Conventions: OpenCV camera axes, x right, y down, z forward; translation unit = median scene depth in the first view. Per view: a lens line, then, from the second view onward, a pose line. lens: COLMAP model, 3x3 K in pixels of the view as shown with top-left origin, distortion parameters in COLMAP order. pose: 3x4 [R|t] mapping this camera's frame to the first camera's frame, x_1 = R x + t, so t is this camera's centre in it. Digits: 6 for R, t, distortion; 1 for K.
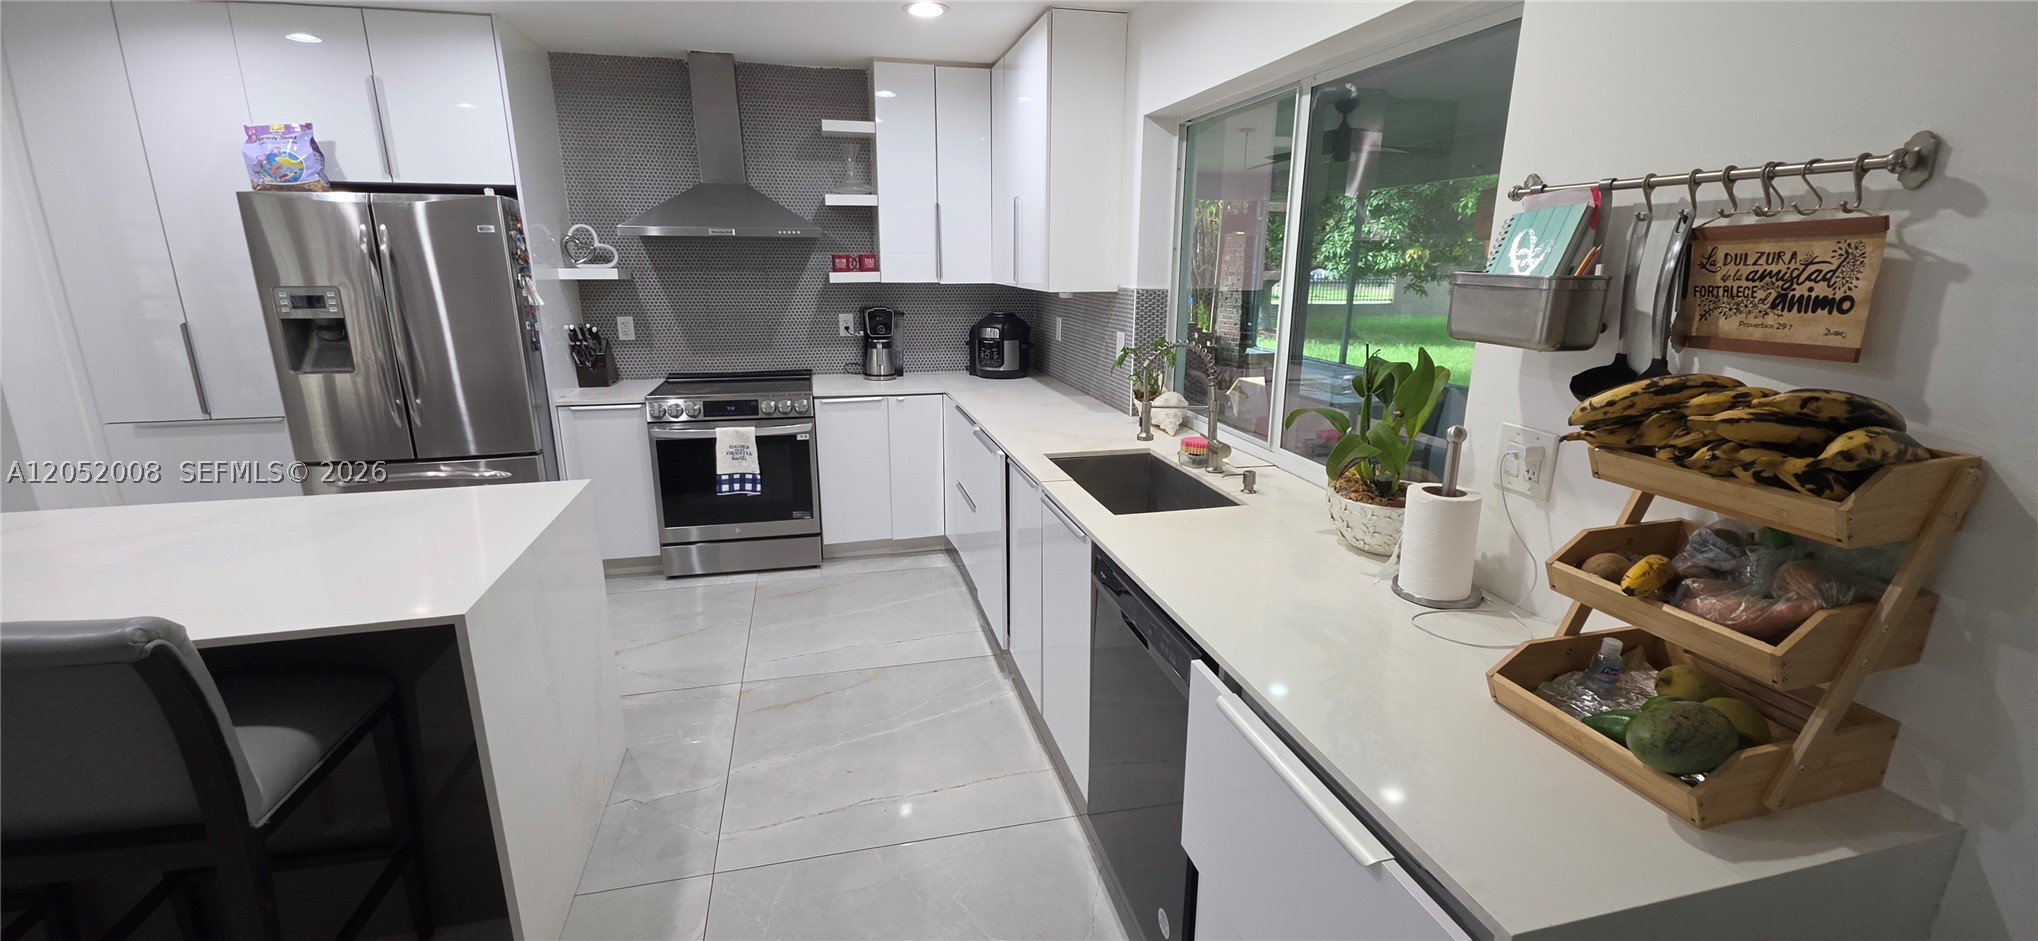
lens RADIAL K [[813.8, 0, 1013.7], [0, 813.8, 469.9], [0, 0, 1]] dist [0.007473, -0.004087]
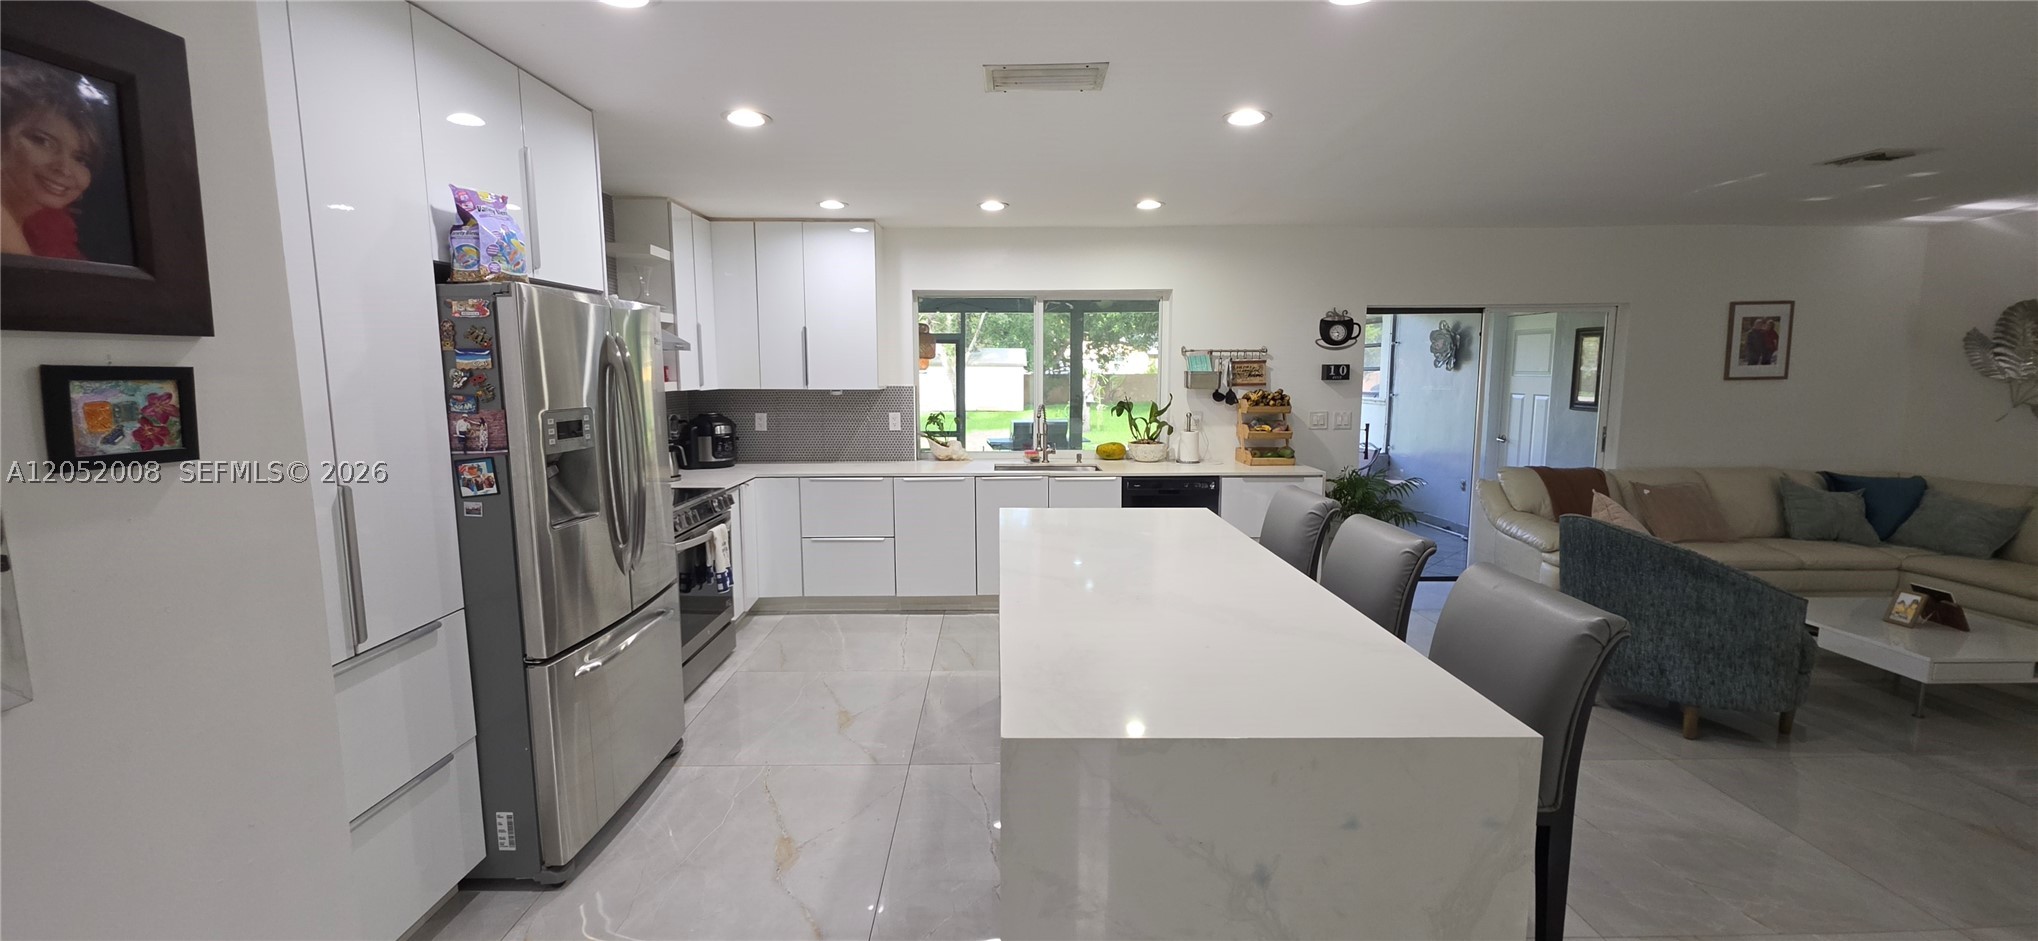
lens RADIAL K [[813.8, 0, 1008.3], [0, 813.8, 473.1], [0, 0, 1]] dist [0.007473, -0.004087]
pose [[0.224124, -0.127951, 0.966125, -1.462282], [0.248850, 0.965994, 0.070205, -0.114529], [-0.942254, 0.224685, 0.248343, 0.424387]]
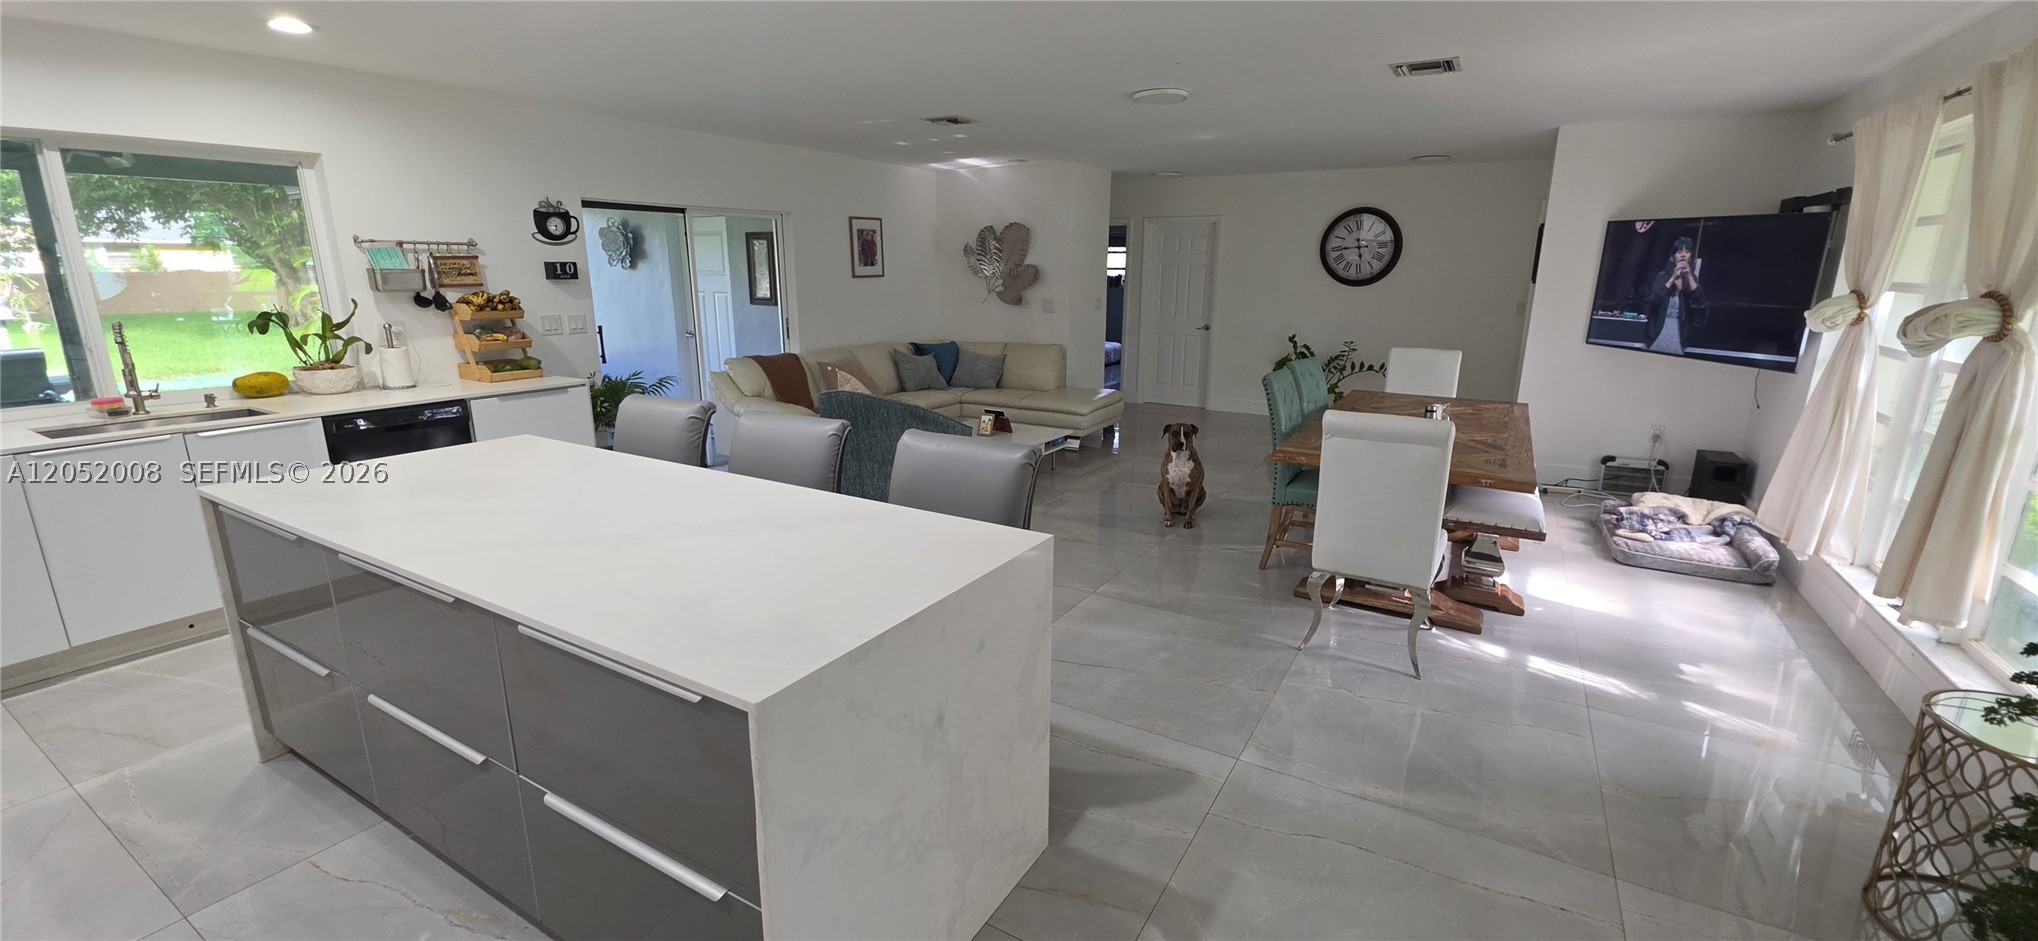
lens RADIAL K [[813.8, 0, 1015.8], [0, 813.8, 473.5], [0, 0, 1]] dist [0.007473, -0.004087]
pose [[-0.713388, -0.177106, 0.678020, -1.381648], [0.170794, 0.894418, 0.413335, -0.176807], [-0.679637, 0.410670, -0.607818, 0.669224]]
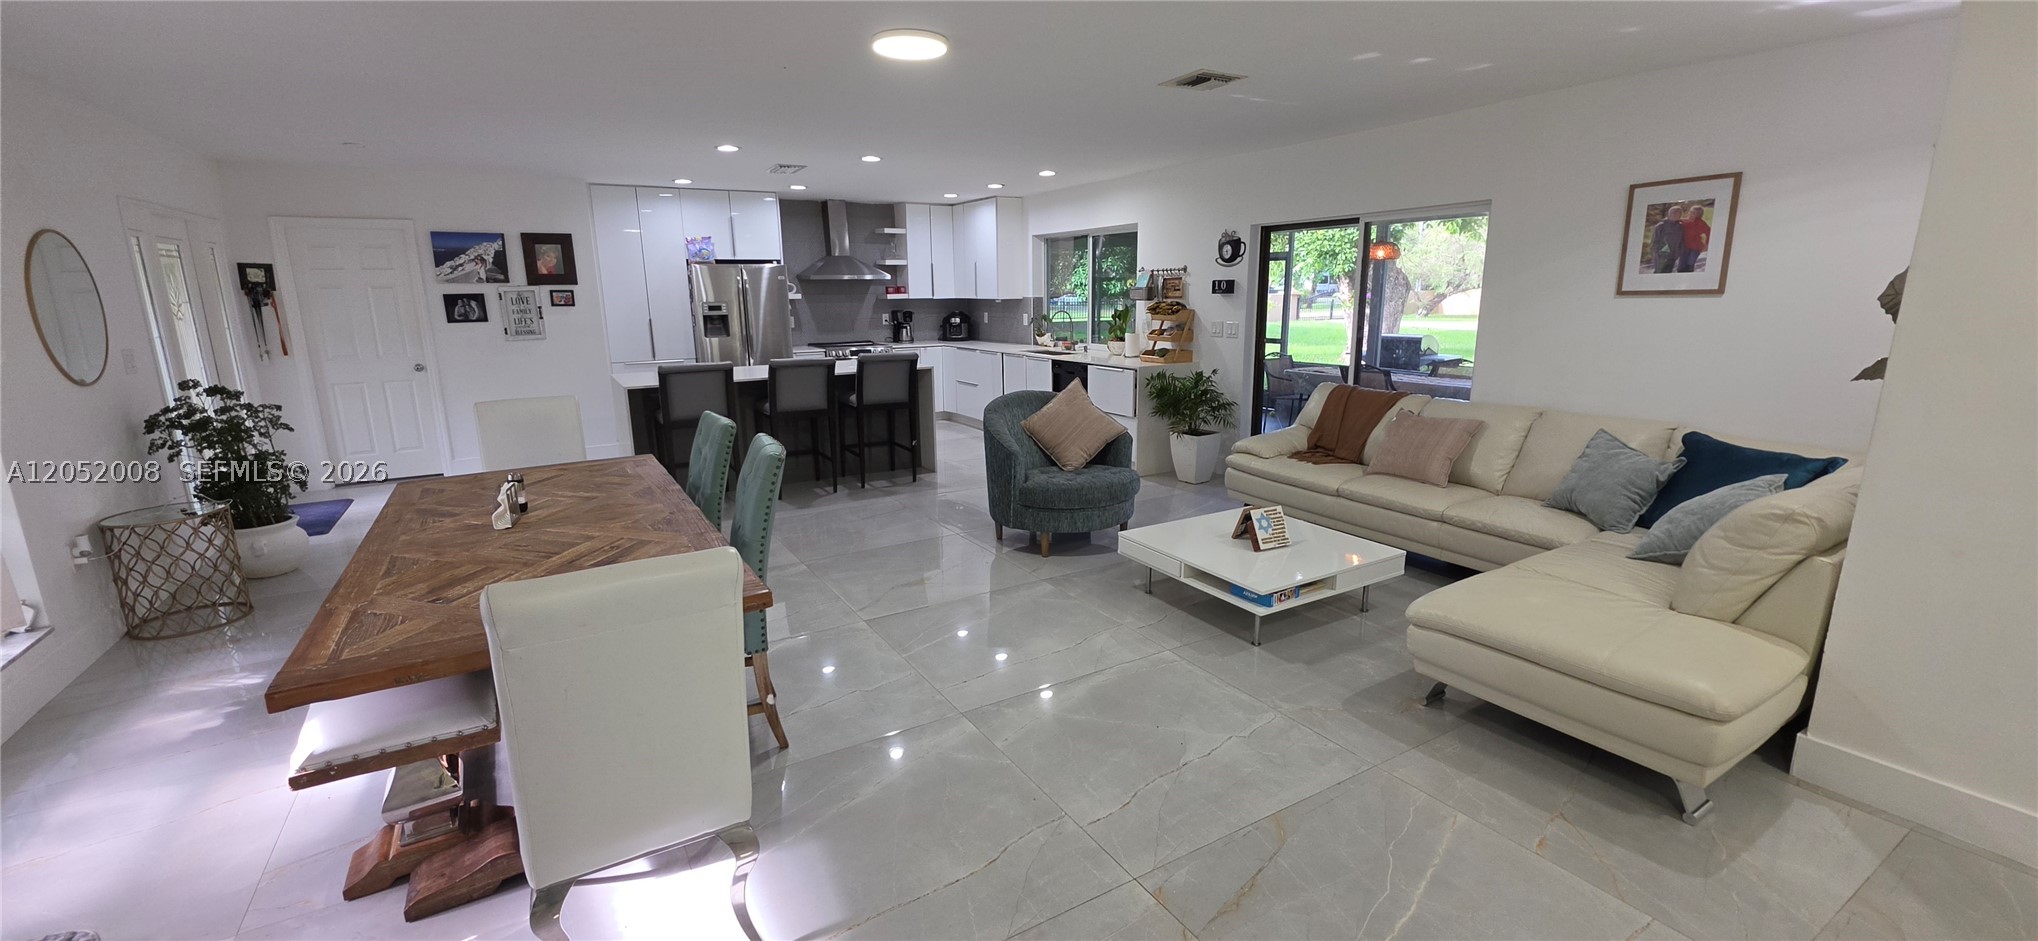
lens RADIAL K [[813.8, 0, 1010.8], [0, 813.8, 472.5], [0, 0, 1]] dist [0.007473, -0.004087]
pose [[0.957231, -0.078334, 0.278517, -0.710348], [0.087707, 0.995918, -0.021332, 0.406123], [-0.275709, 0.044848, 0.960194, -1.537273]]
